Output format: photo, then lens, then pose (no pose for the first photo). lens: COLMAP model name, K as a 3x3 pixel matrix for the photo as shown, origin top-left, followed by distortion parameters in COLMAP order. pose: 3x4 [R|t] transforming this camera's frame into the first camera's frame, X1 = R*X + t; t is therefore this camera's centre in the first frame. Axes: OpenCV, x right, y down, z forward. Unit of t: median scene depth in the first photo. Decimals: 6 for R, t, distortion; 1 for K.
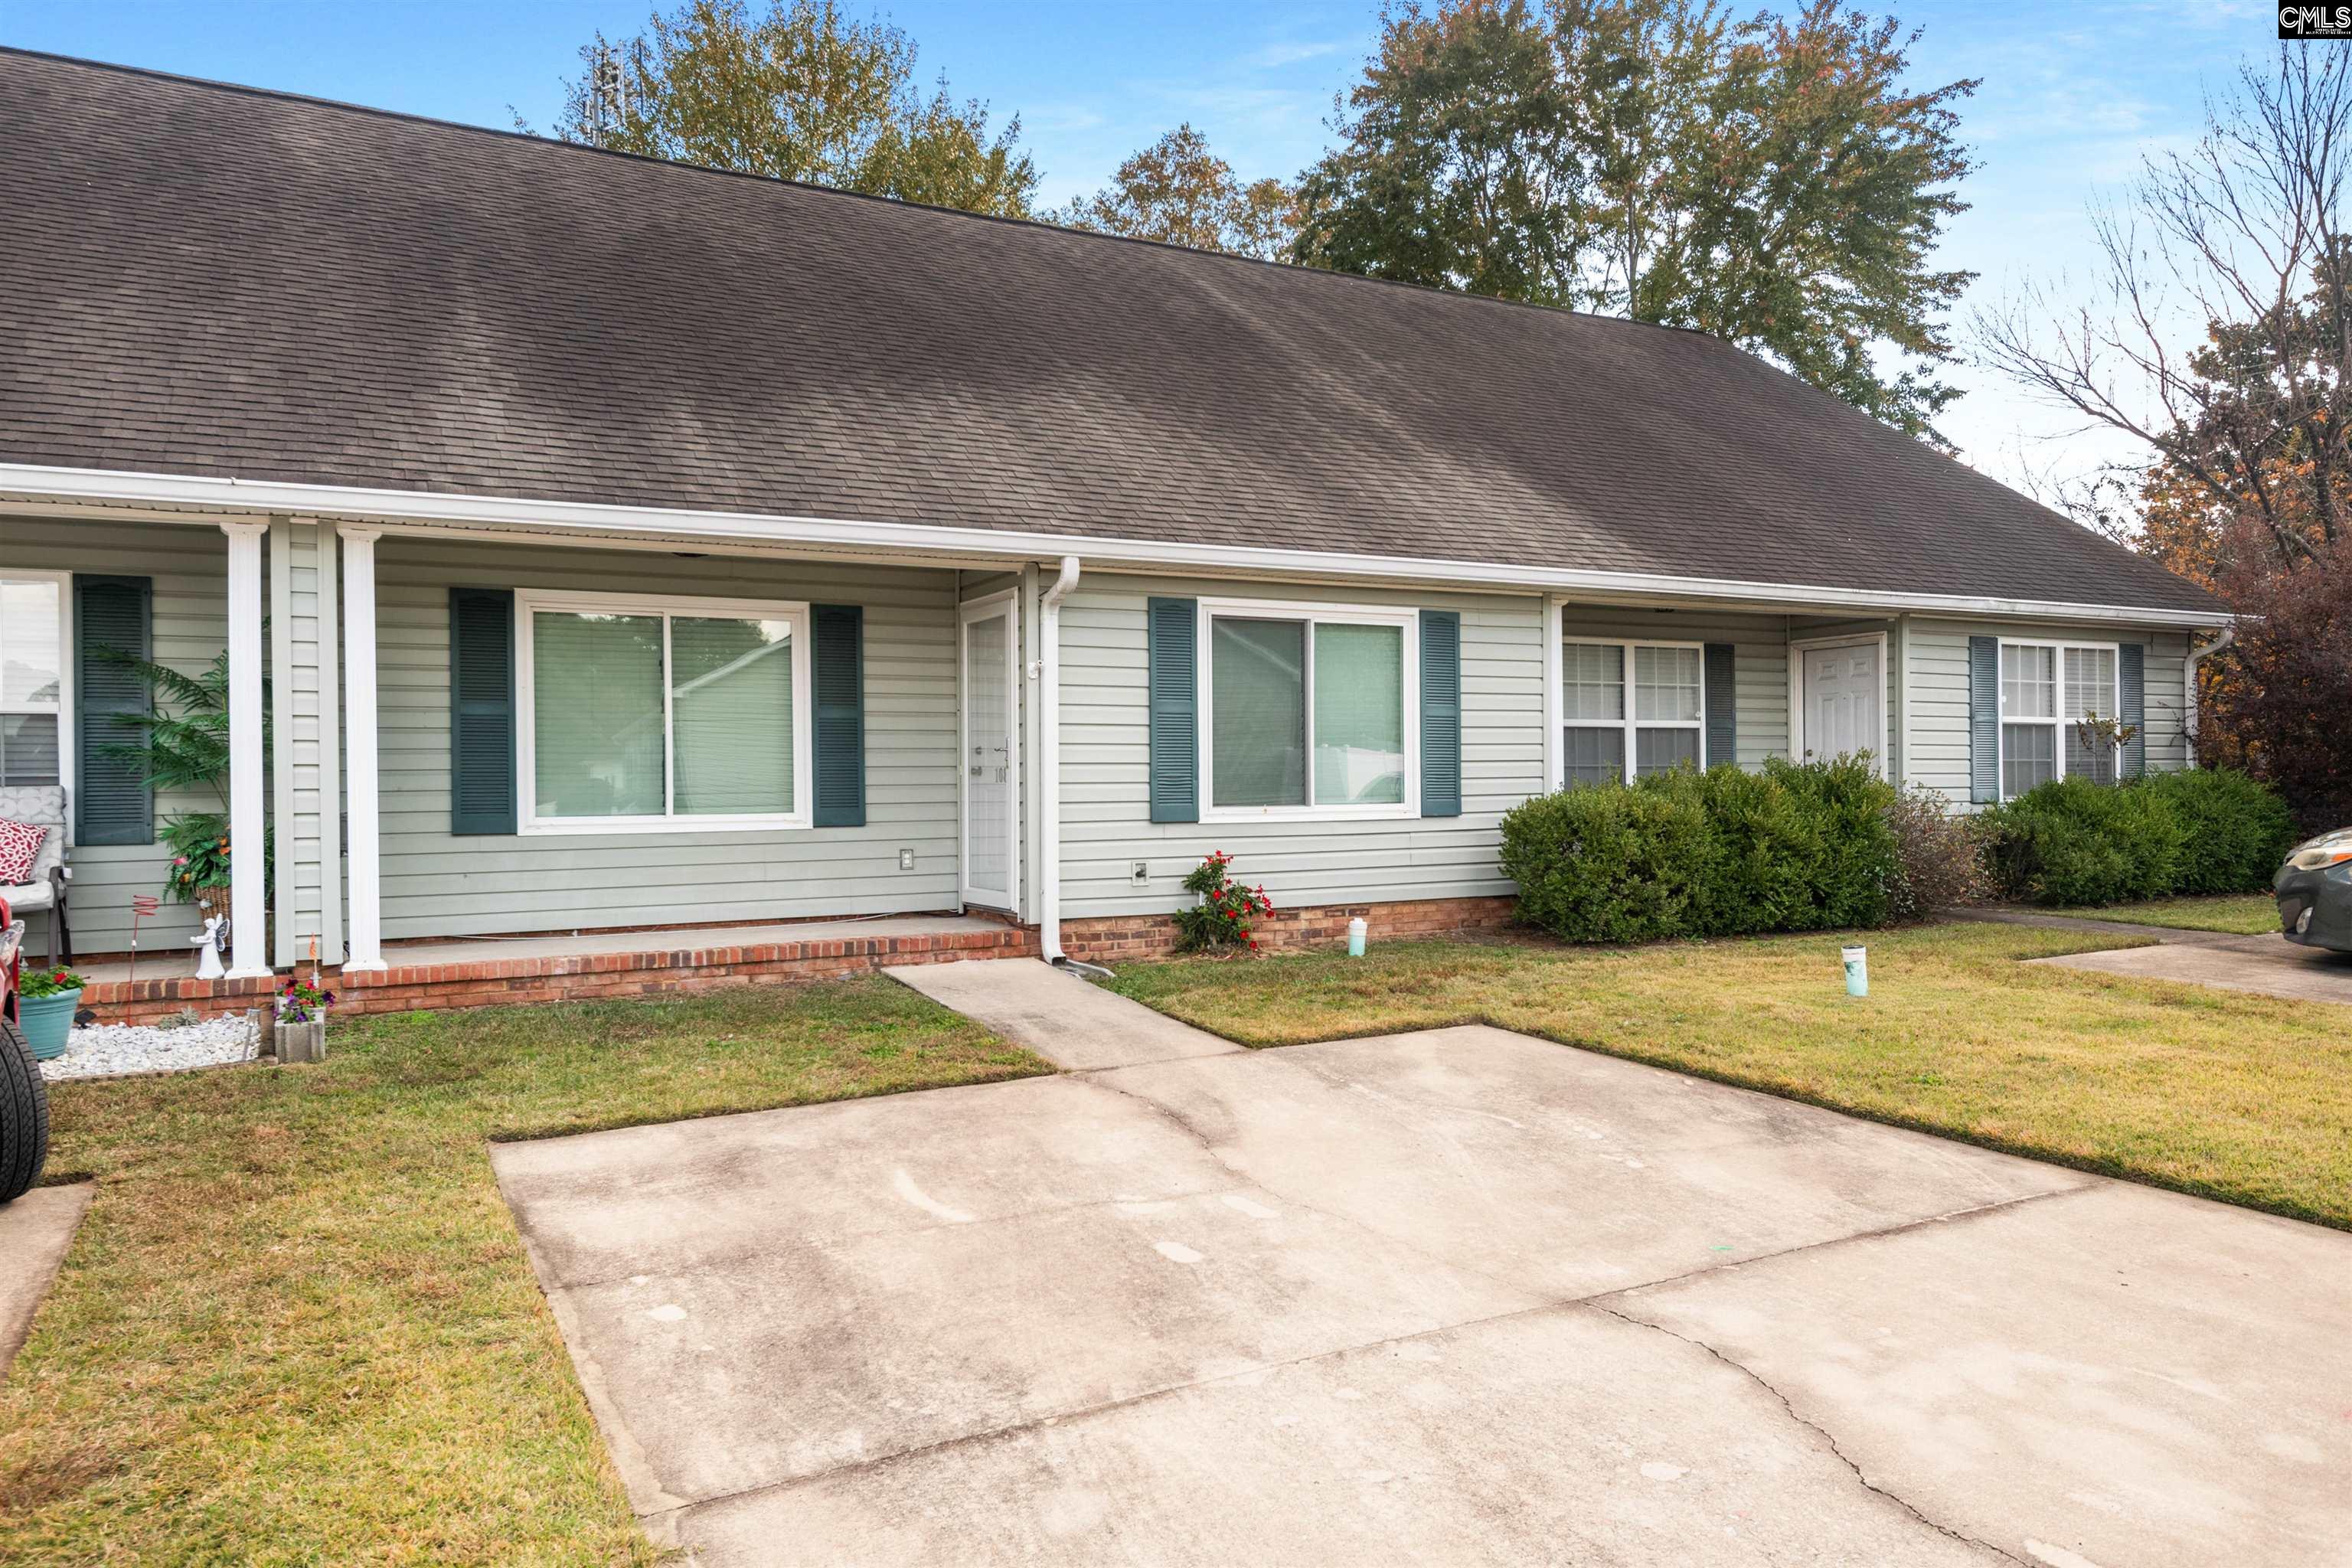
lens RADIAL K [[1657.8, 0, 1176.0], [0, 1657.8, 784.0], [0, 0, 1]] dist [0.038835, -0.037976]
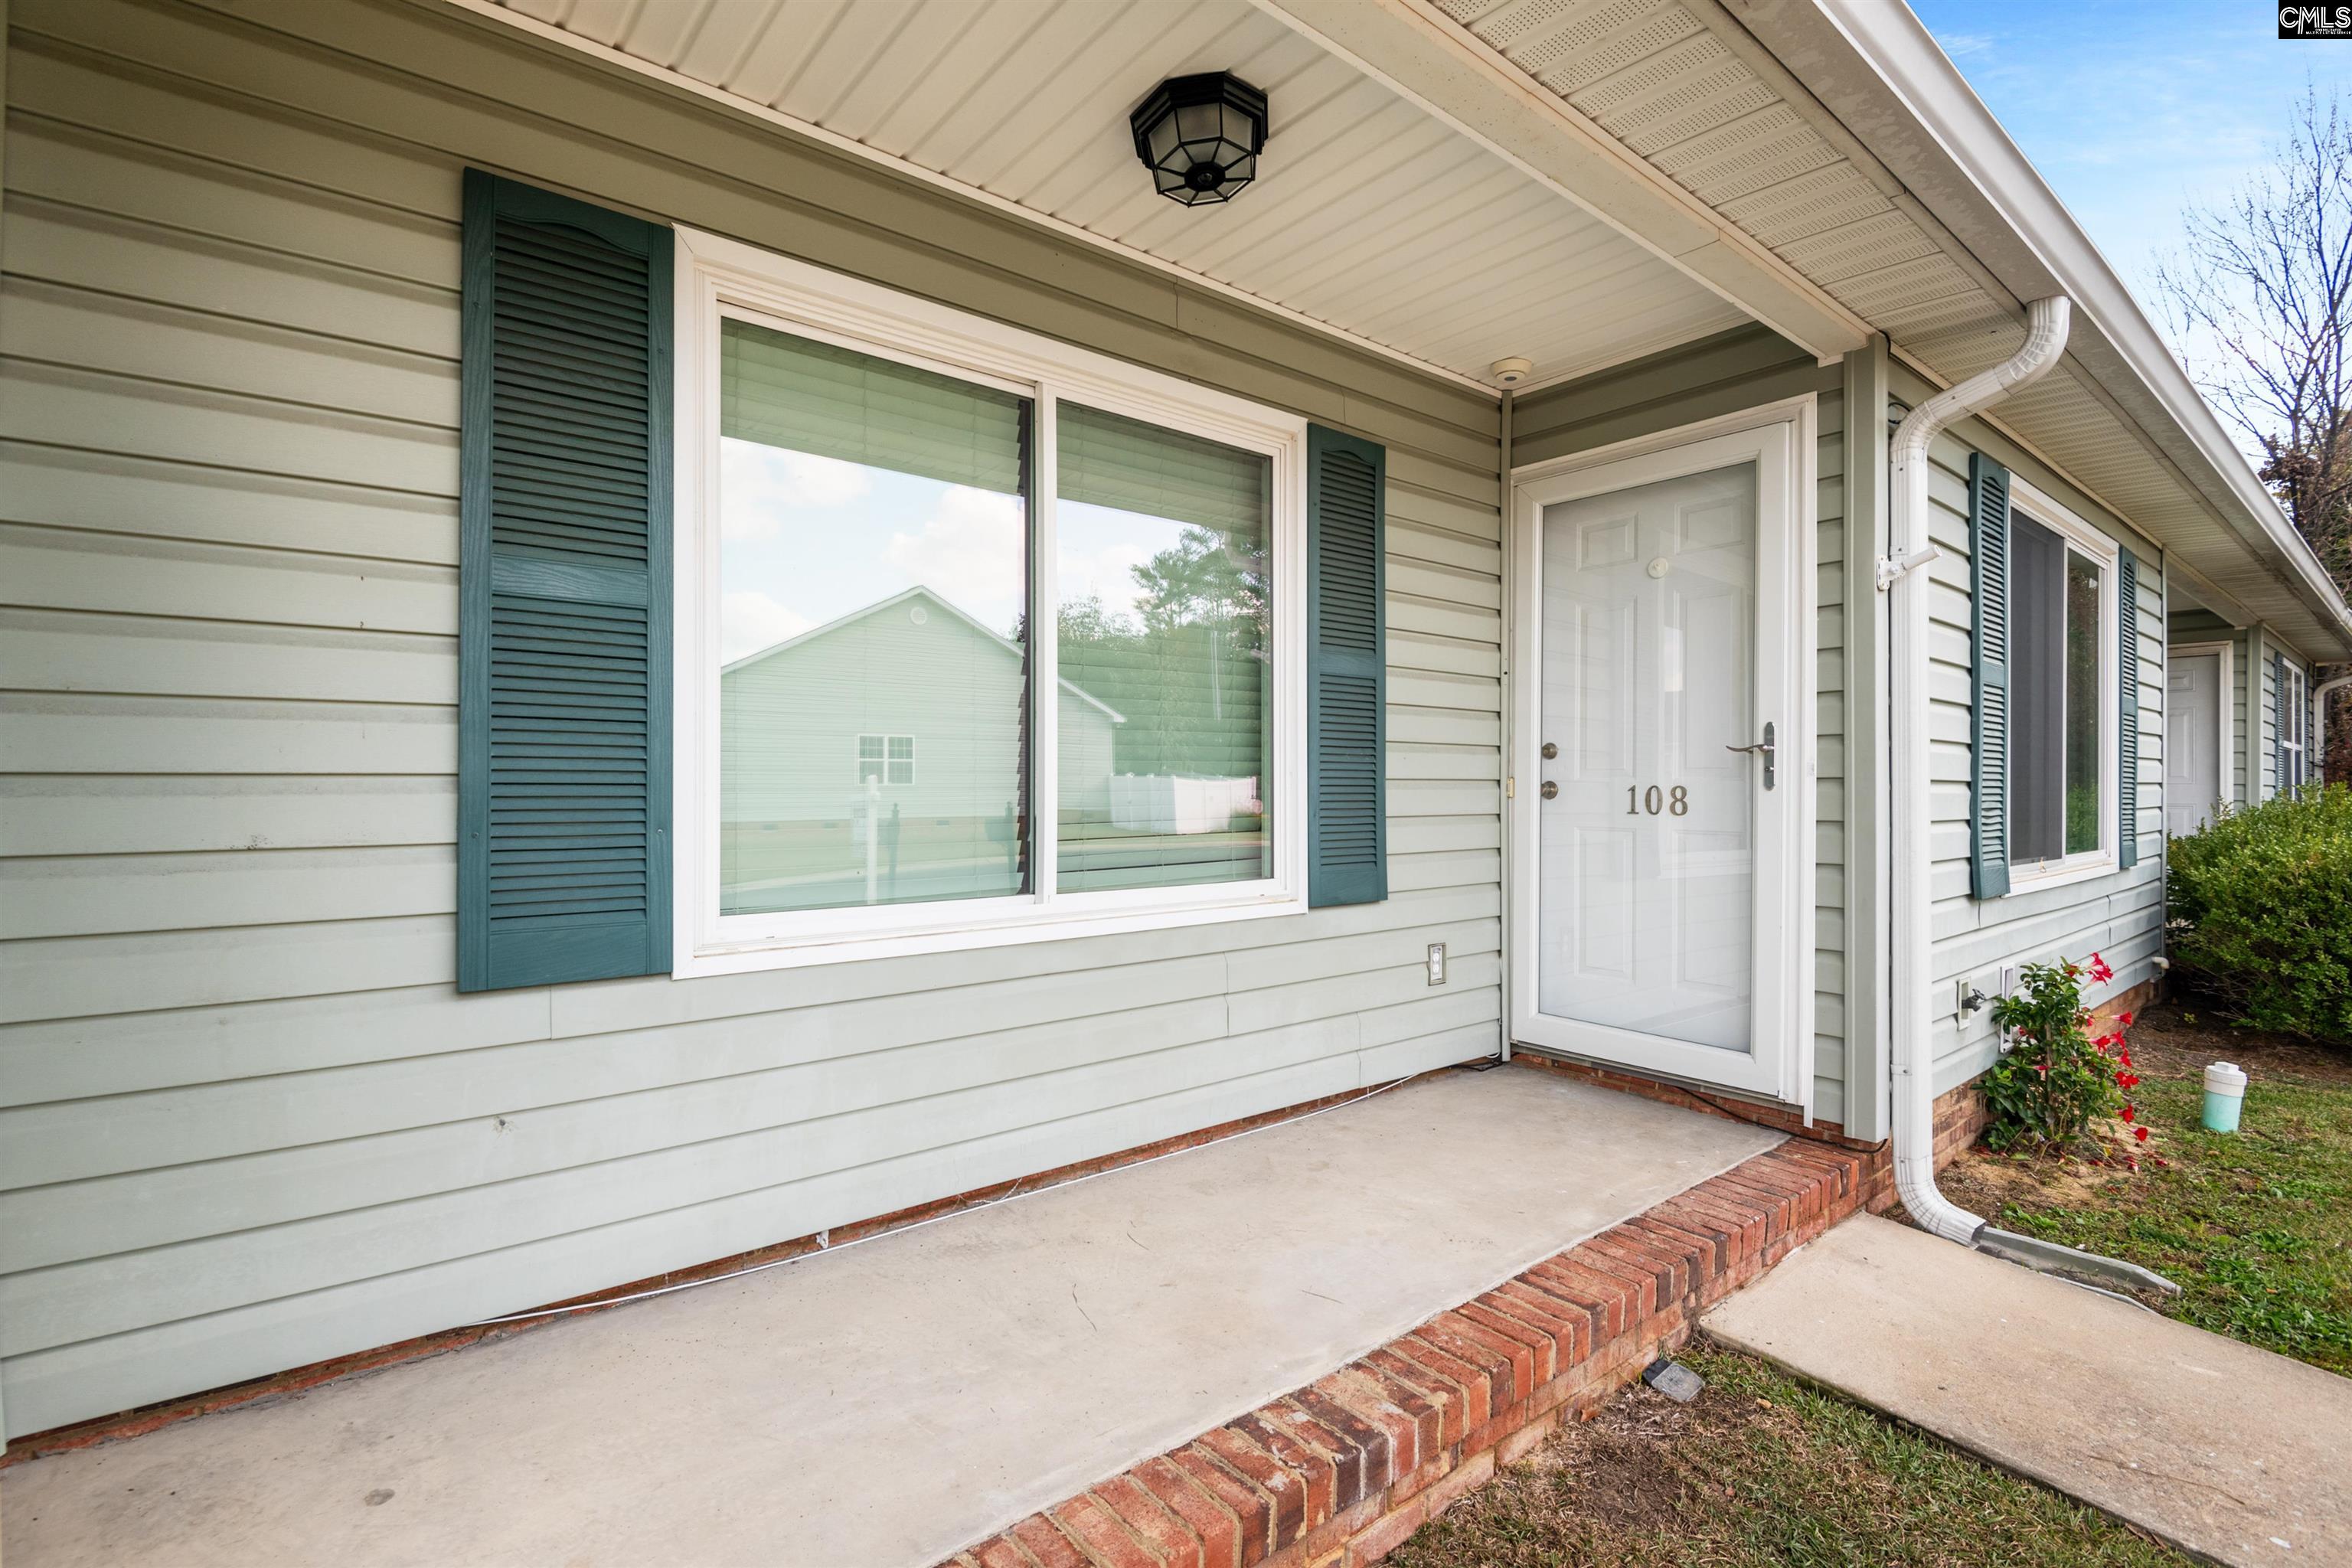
lens RADIAL K [[1097.8, 0, 1176.0], [0, 1097.8, 784.0], [0, 0, 1]] dist [0.004939, -0.012913]
pose [[0.980417, 0.014207, 0.196418, -0.339987], [-0.013873, 0.999899, -0.003076, -0.007779], [-0.196442, 0.000291, 0.980515, 0.766220]]
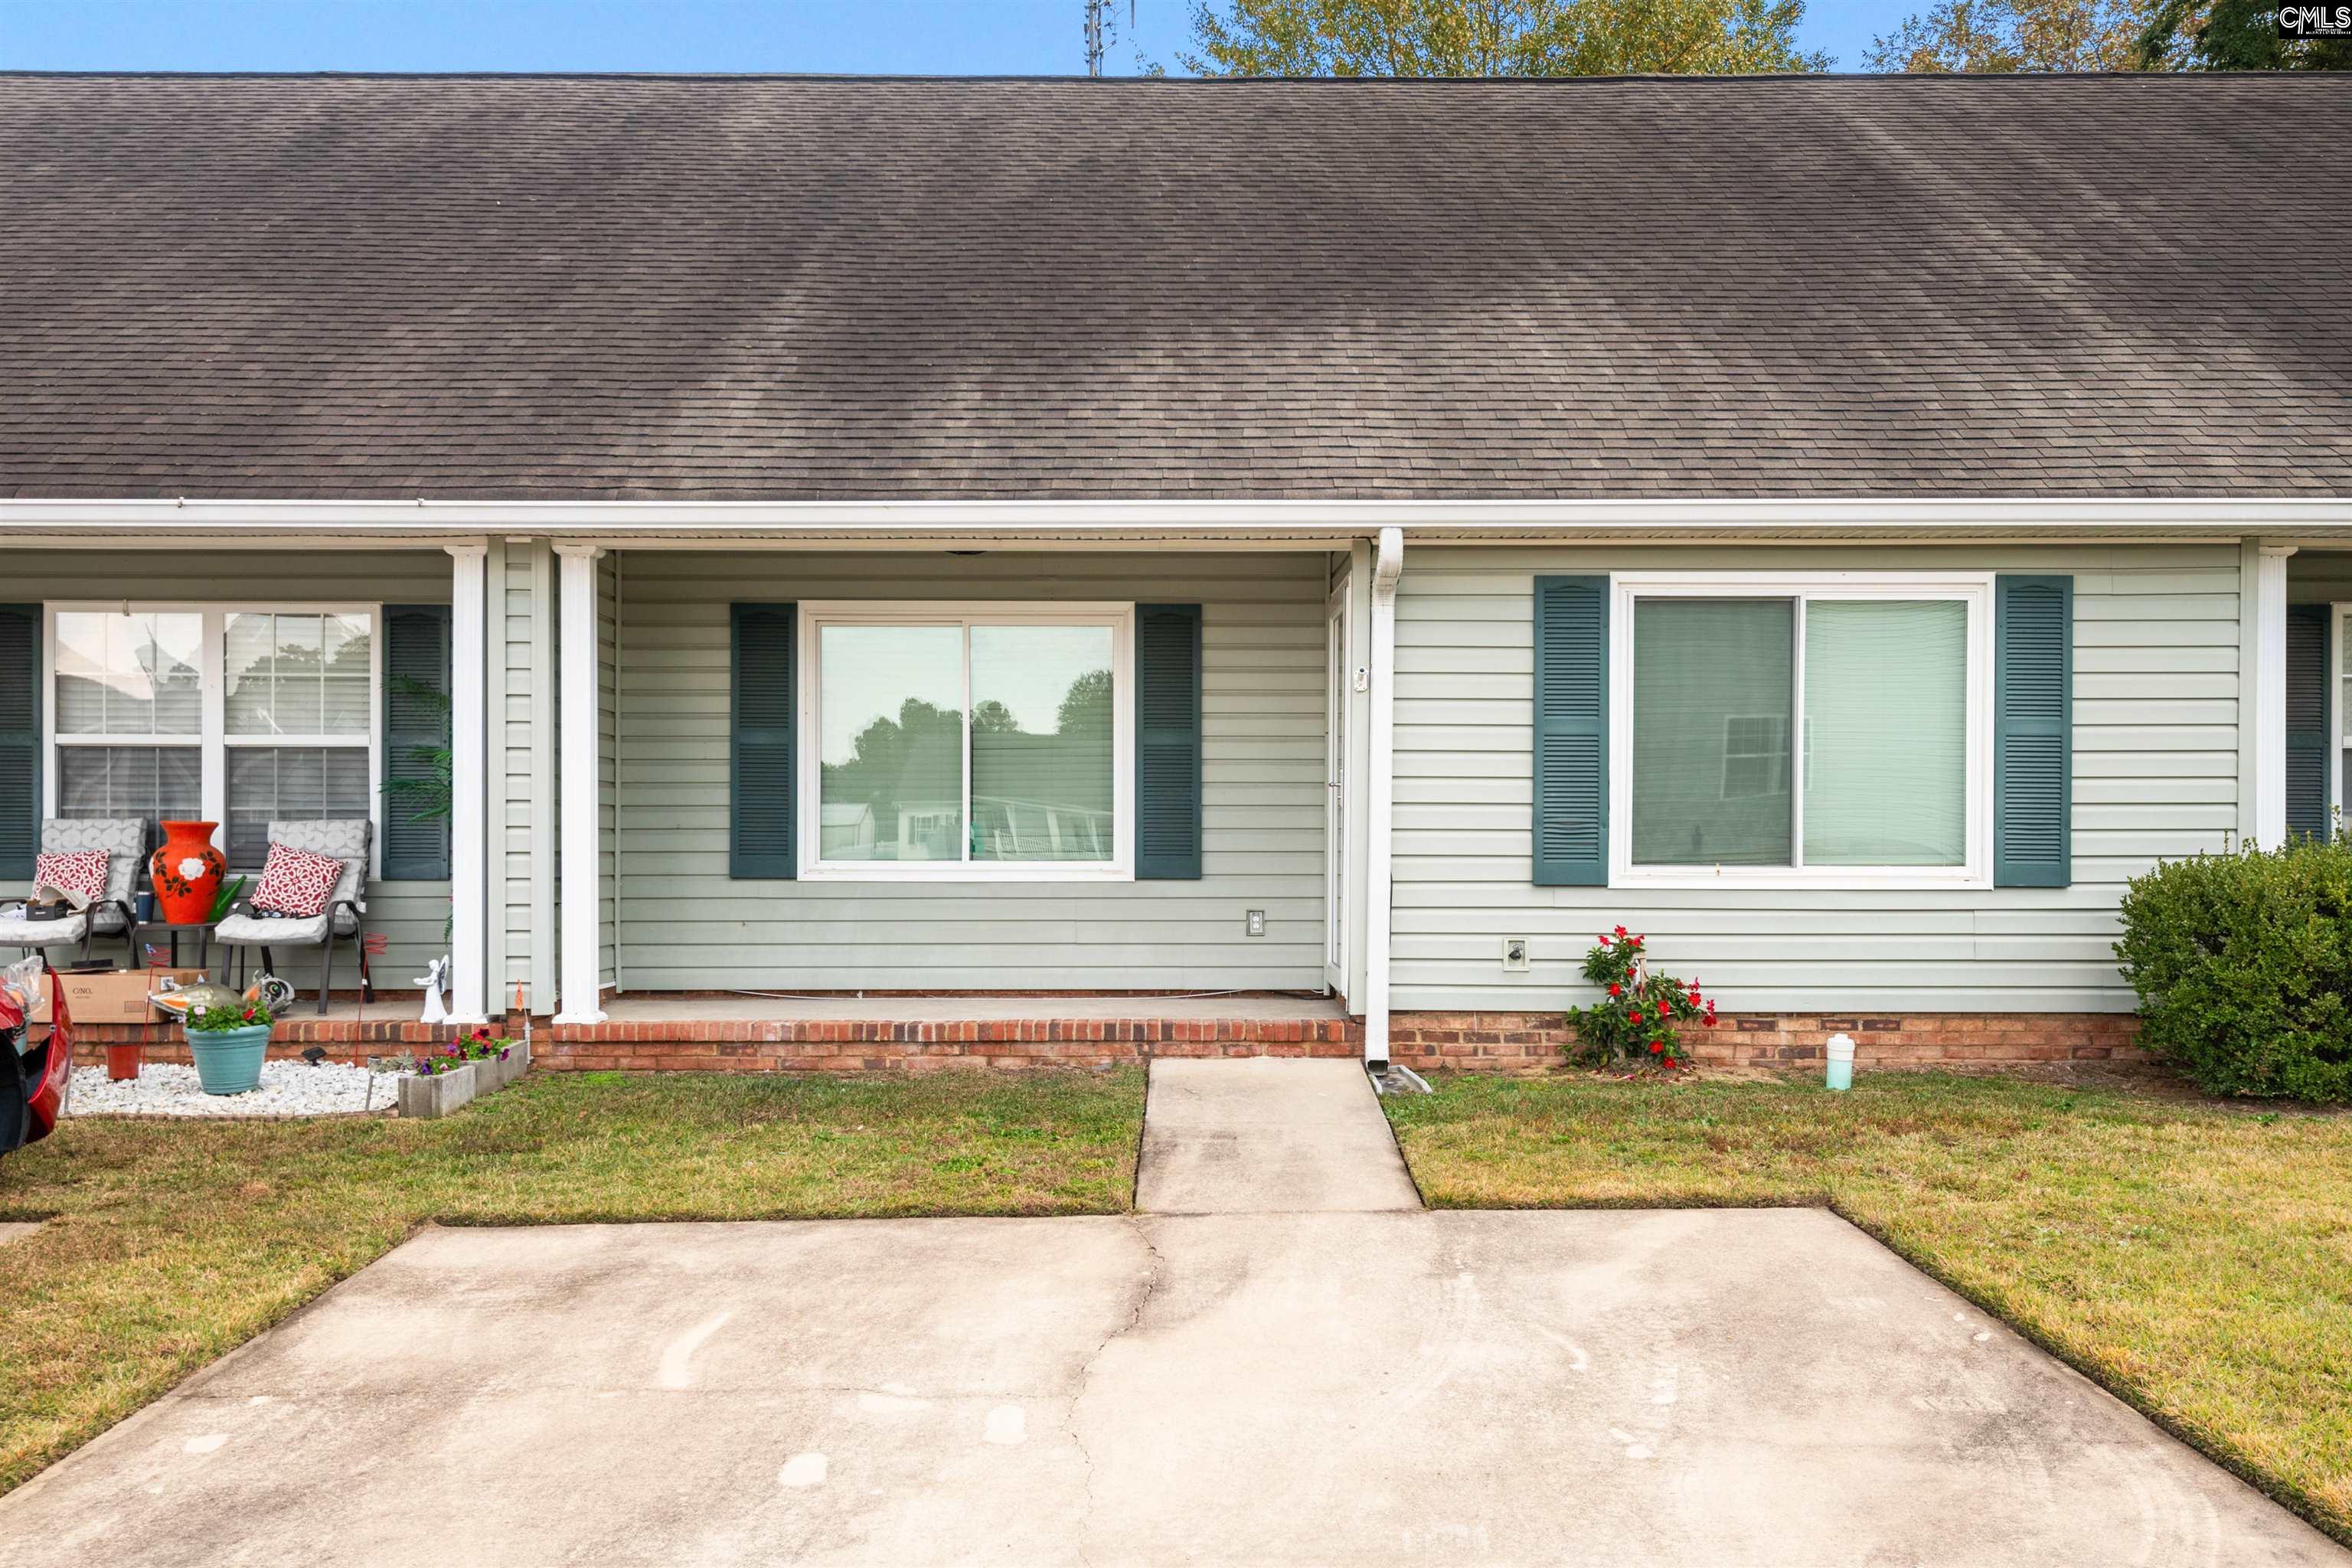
lens RADIAL K [[2059.5, 0, 1176.2], [0, 2059.5, 825.1], [0, 0, 1]] dist [0.036942, -0.019464]
pose [[0.875051, 0.013099, -0.483854, 0.307605], [-0.011335, 0.999914, 0.006569, -0.007904], [0.483898, -0.000263, 0.875124, 0.140085]]
